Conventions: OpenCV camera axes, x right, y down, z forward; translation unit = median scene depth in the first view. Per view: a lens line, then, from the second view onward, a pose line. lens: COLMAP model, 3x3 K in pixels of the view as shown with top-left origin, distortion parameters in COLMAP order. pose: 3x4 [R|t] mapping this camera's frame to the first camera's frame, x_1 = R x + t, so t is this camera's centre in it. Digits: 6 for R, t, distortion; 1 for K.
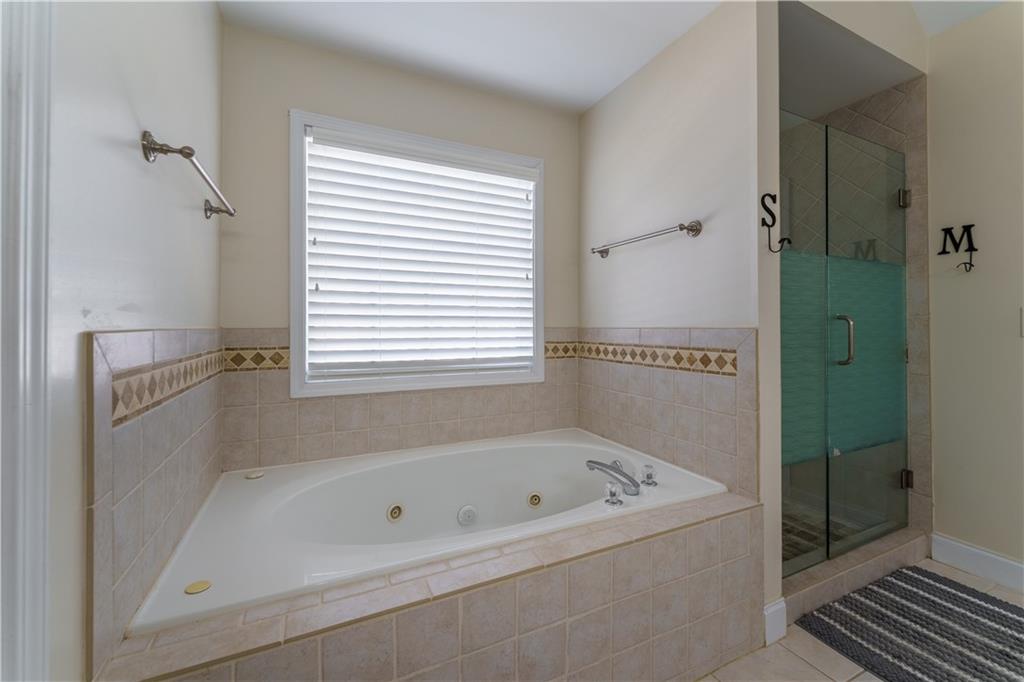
lens RADIAL K [[414.8, 0, 515.5], [0, 414.8, 326.4], [0, 0, 1]] dist [-0.000982, -0.000132]
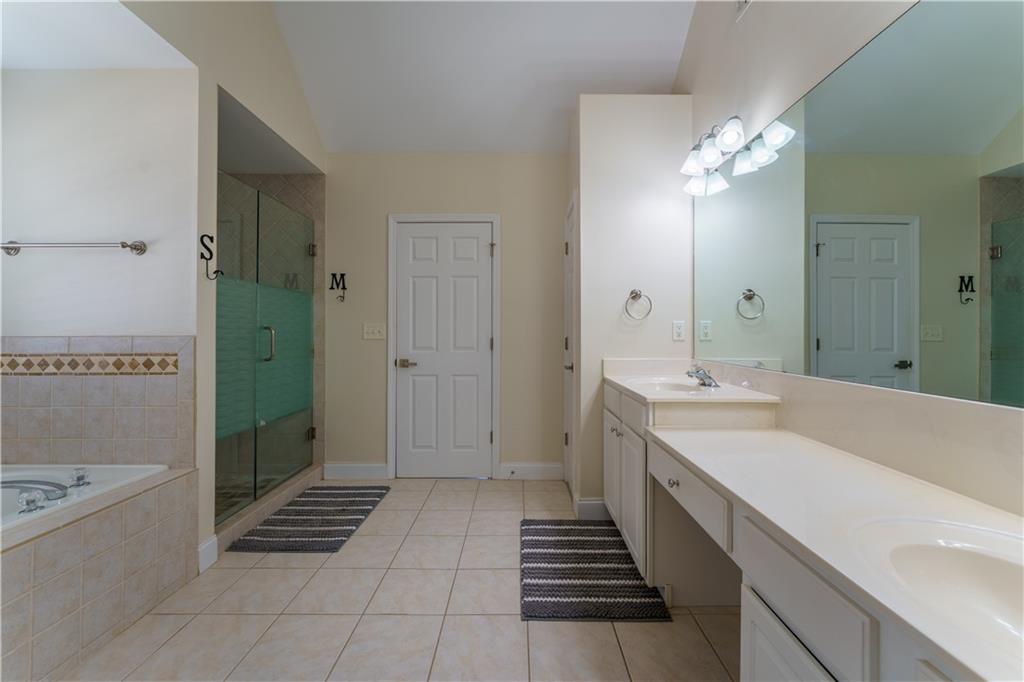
lens RADIAL K [[414.8, 0, 515.5], [0, 414.8, 326.4], [0, 0, 1]] dist [-0.000982, -0.000132]
pose [[0.435399, 0.012941, 0.900145, -0.139832], [0.001479, 0.999885, -0.015090, -0.004249], [-0.900236, 0.007901, 0.435330, -0.430102]]
